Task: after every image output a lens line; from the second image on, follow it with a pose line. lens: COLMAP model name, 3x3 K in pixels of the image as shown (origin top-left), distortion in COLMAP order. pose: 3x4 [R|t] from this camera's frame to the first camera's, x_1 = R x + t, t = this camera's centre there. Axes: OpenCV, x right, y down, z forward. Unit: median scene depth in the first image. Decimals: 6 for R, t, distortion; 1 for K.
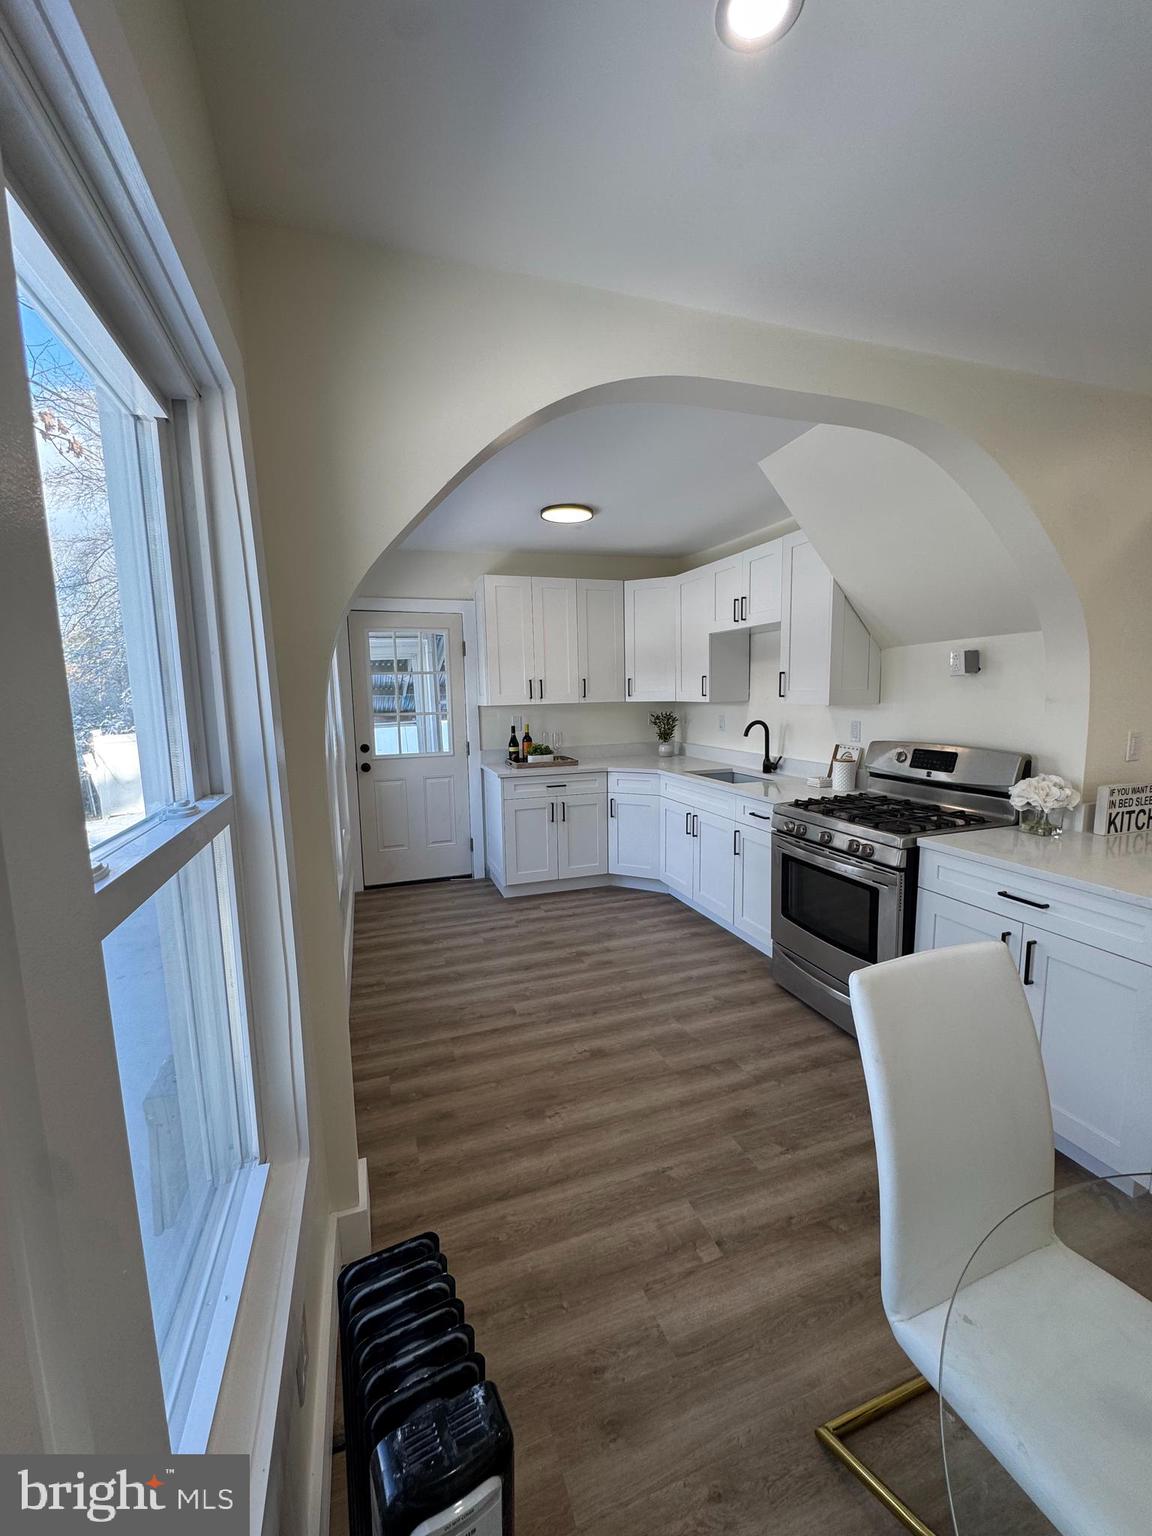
lens RADIAL K [[609.8, 0, 577.1], [0, 609.8, 771.0], [0, 0, 1]] dist [-0.001163, 0.000416]
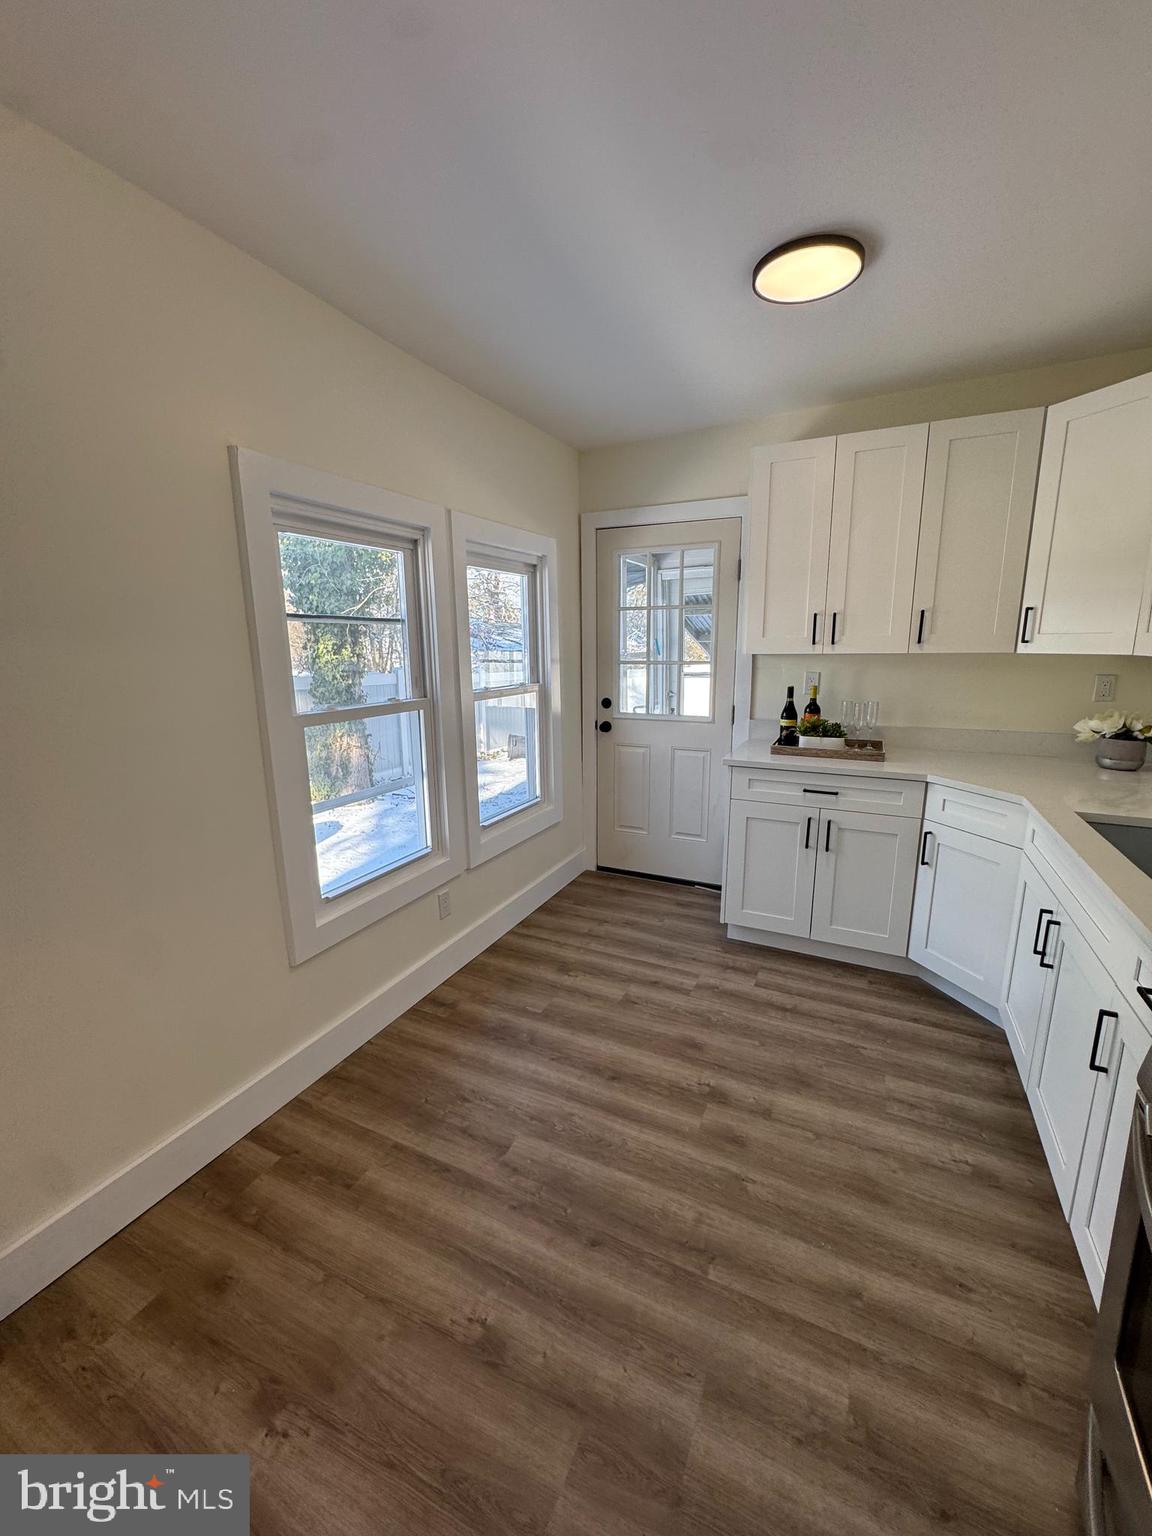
lens RADIAL K [[609.8, 0, 577.1], [0, 609.8, 771.0], [0, 0, 1]] dist [-0.001163, 0.000416]
pose [[0.707977, 0.157035, -0.688556, 0.239595], [-0.096160, 0.987320, 0.126300, -0.056325], [0.699659, -0.023206, 0.714100, 0.464217]]
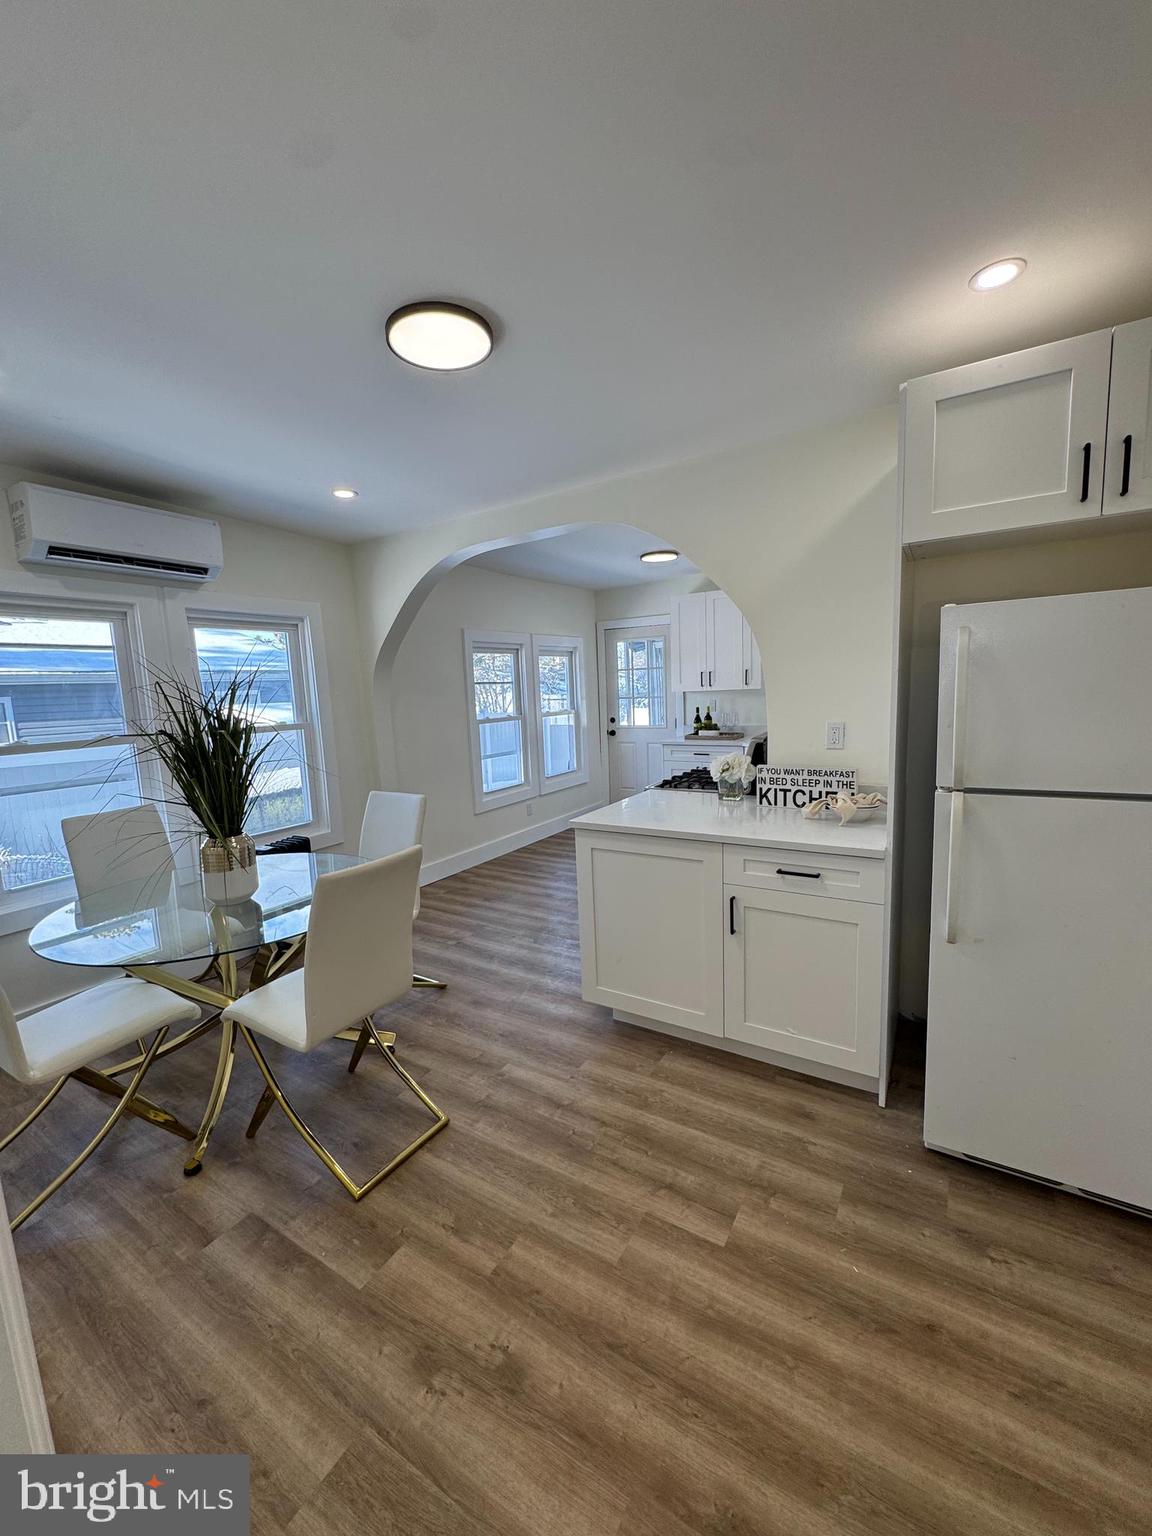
lens RADIAL K [[609.8, 0, 577.1], [0, 609.8, 771.0], [0, 0, 1]] dist [-0.001163, 0.000416]
pose [[0.630242, 0.100608, -0.769853, 0.927384], [-0.073495, 0.994847, 0.069844, -0.012904], [0.772913, 0.012561, 0.634388, -0.032626]]
